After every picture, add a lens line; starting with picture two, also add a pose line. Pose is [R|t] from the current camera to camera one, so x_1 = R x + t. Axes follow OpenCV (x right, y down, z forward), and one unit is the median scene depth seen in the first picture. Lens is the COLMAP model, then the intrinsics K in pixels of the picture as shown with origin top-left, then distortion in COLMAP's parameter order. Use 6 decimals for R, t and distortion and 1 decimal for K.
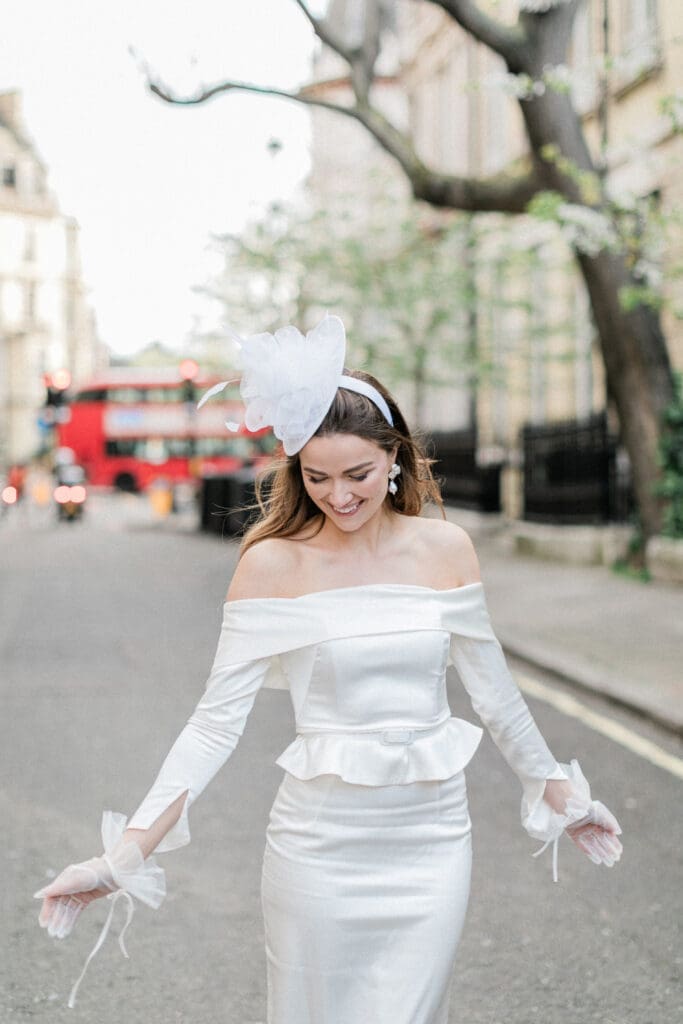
lens RADIAL K [[1679.2, 0, 341.5], [0, 1679.2, 512.0], [0, 0, 1]] dist [-0.066630, -0.163704]
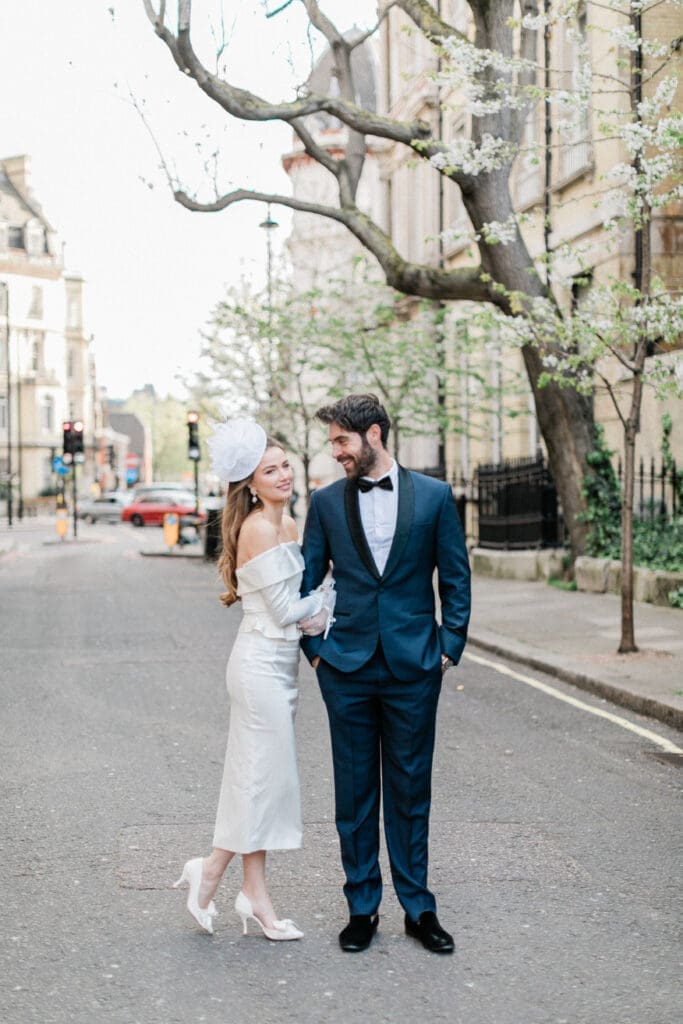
lens RADIAL K [[1679.2, 0, 341.5], [0, 1679.2, 512.0], [0, 0, 1]] dist [-0.066630, -0.163704]
pose [[0.999880, -0.004309, 0.014852, -0.011426], [0.004643, 0.999737, -0.022473, 0.008160], [-0.014752, 0.022540, 0.999637, -0.228261]]
